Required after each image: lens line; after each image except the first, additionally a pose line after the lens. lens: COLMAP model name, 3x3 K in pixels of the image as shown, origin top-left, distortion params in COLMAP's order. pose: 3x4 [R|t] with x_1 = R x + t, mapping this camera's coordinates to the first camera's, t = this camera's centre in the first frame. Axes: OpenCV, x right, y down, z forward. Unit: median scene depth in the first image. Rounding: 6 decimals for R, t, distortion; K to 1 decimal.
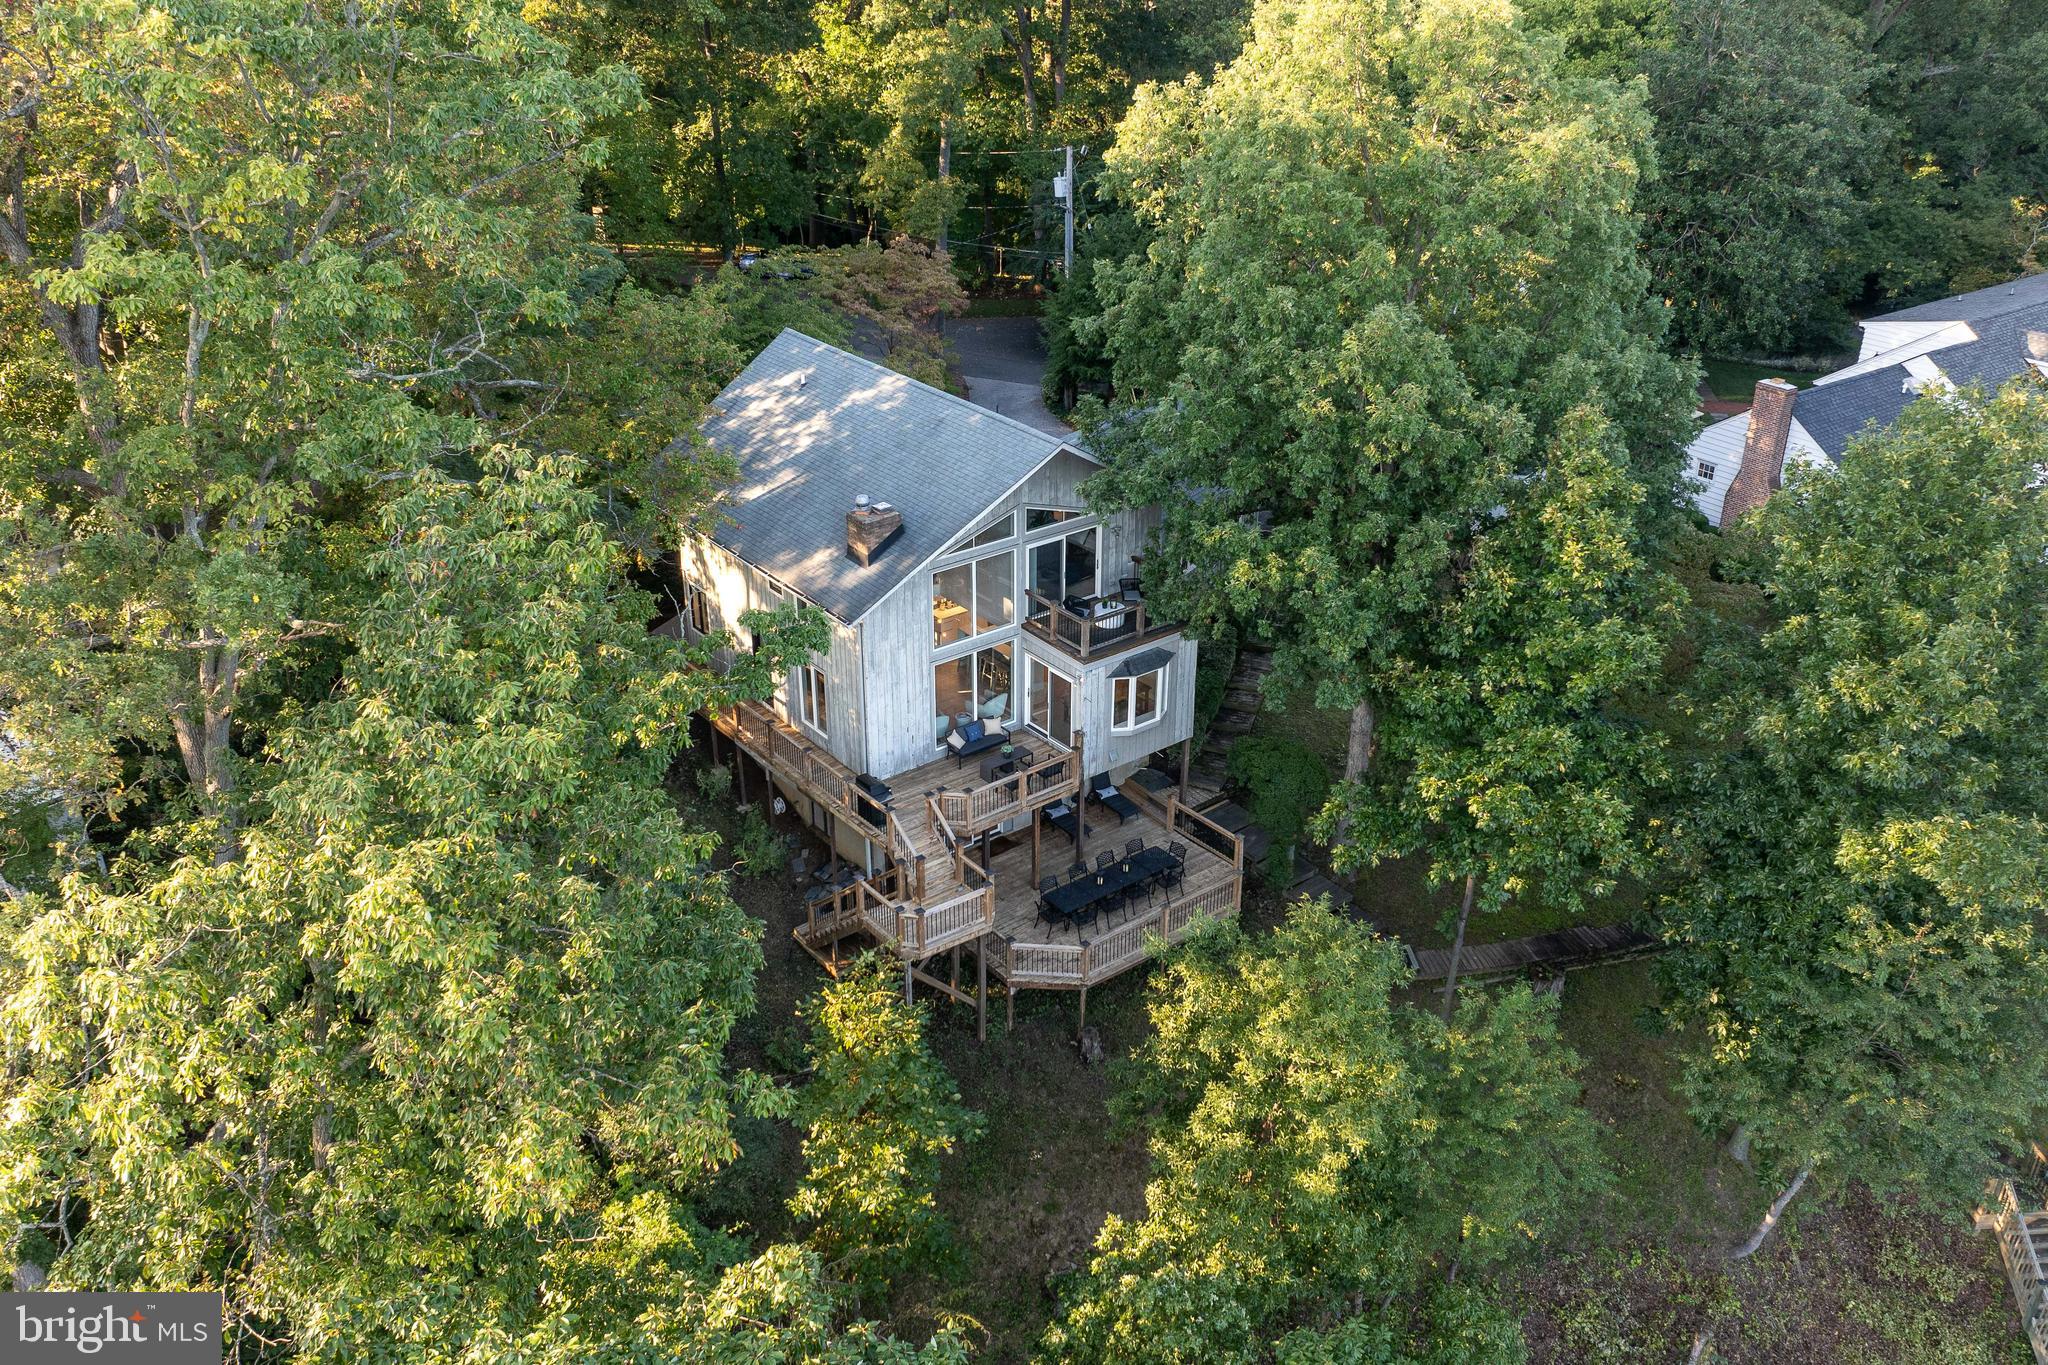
lens RADIAL K [[1594.3, 0, 1024.0], [0, 1594.3, 682.5], [0, 0, 1]] dist [-0.010844, -0.005933]
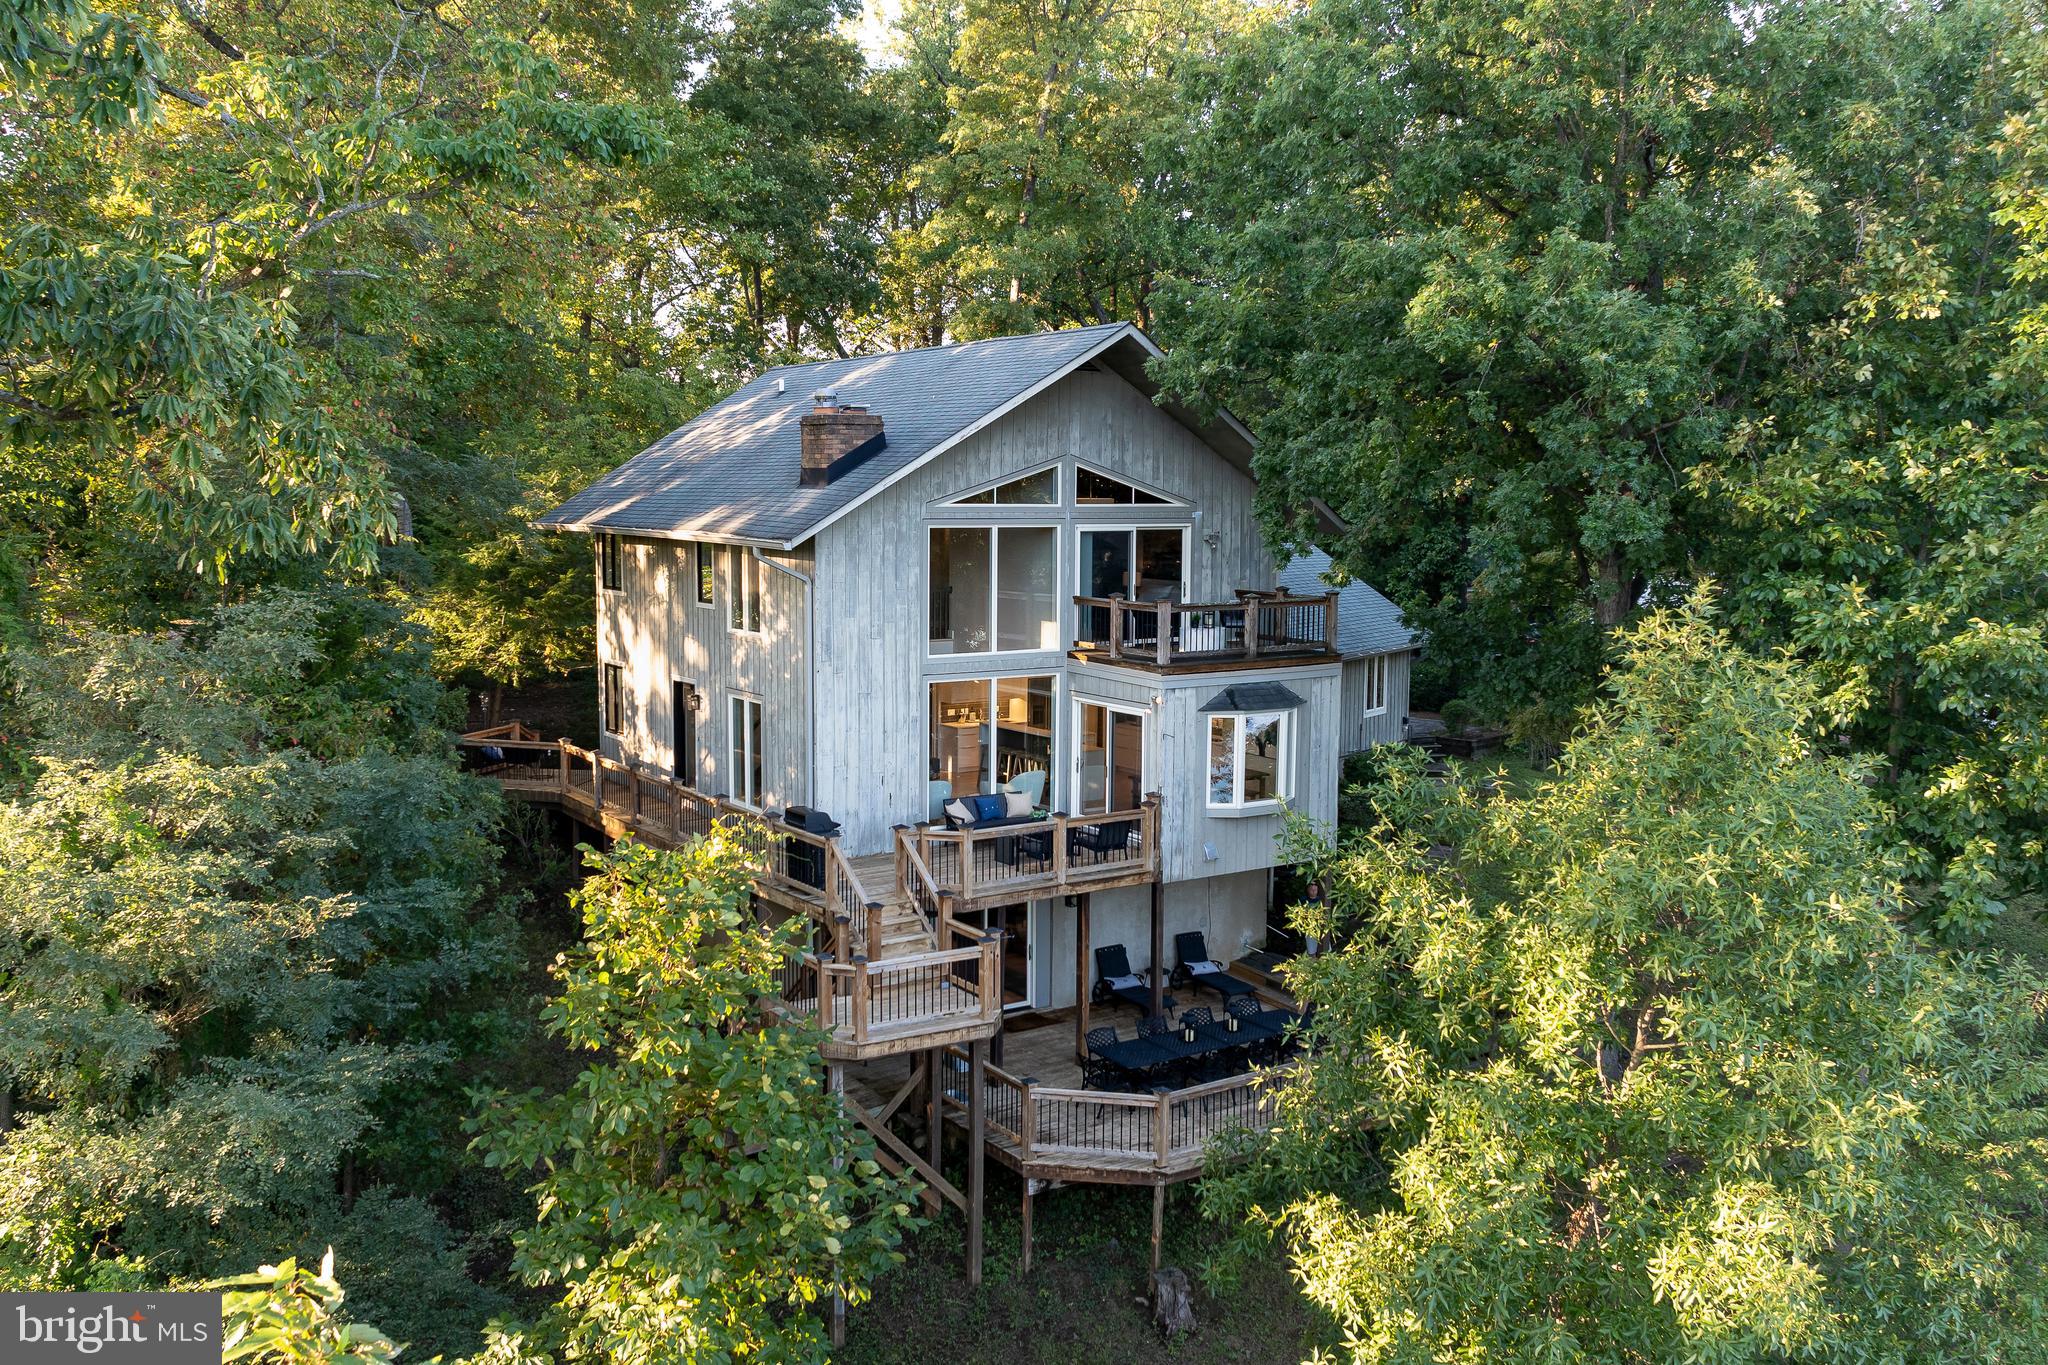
lens RADIAL K [[1602.3, 0, 971.6], [0, 1602.3, 688.1], [0, 0, 1]] dist [-0.004550, -0.001743]
pose [[0.995485, 0.010139, -0.094380, 0.022608], [-0.042873, 0.935114, -0.351743, 0.222972], [0.084689, 0.354201, 0.931327, 0.405292]]
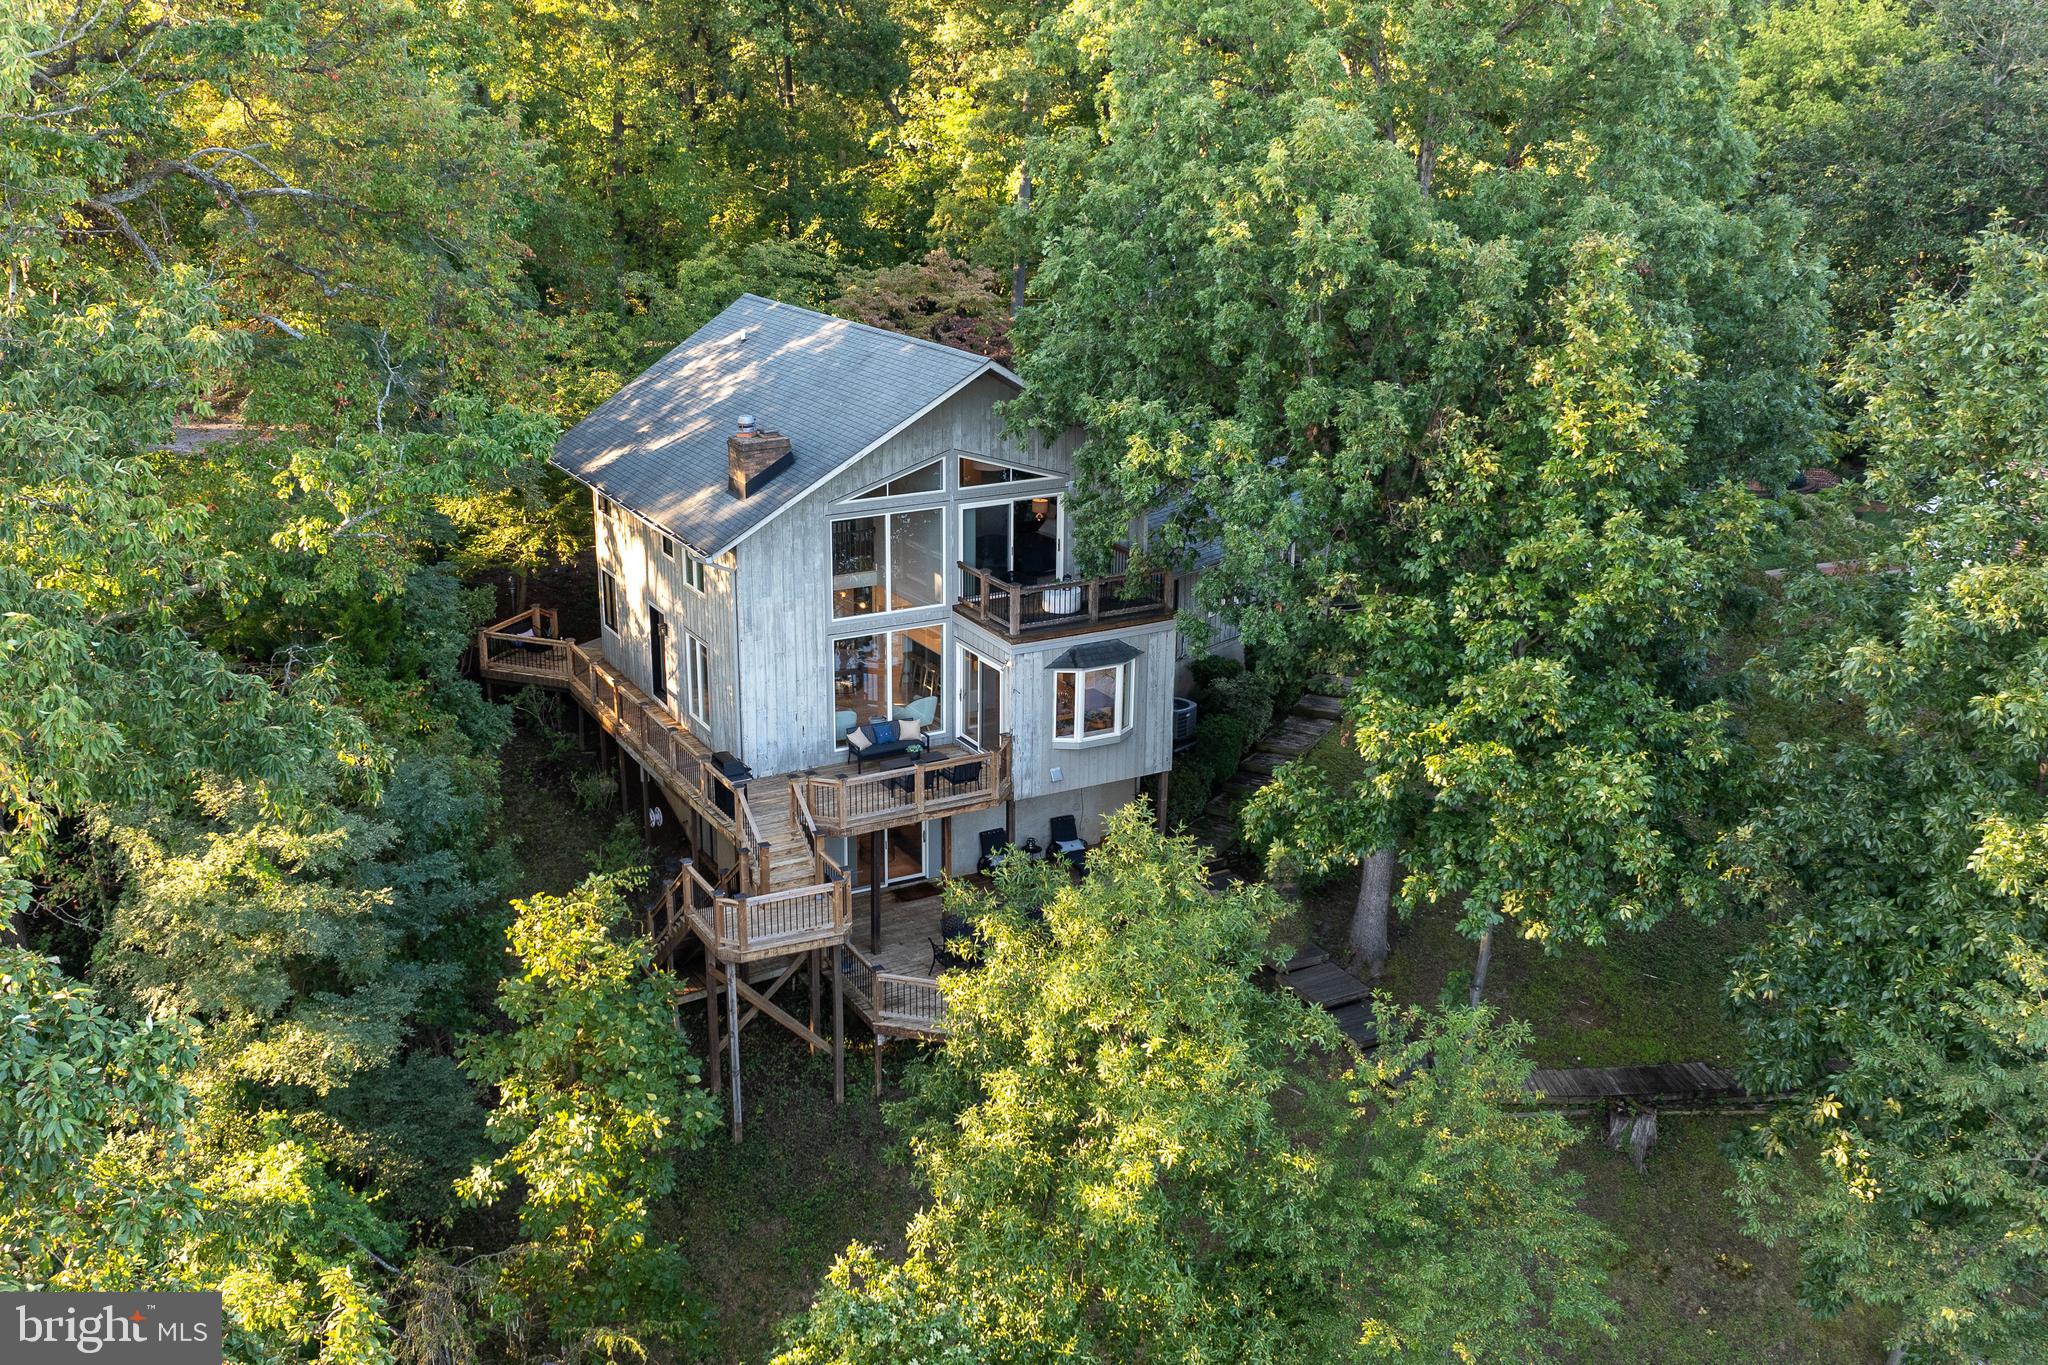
lens RADIAL K [[1807.0, 0, 909.5], [0, 1807.0, 678.0], [0, 0, 1]] dist [0.013660, 0.022814]
pose [[0.978884, 0.051154, -0.197914, 0.169441], [-0.081922, 0.985203, -0.150545, 0.147619], [0.187285, 0.163579, 0.968590, 0.113791]]
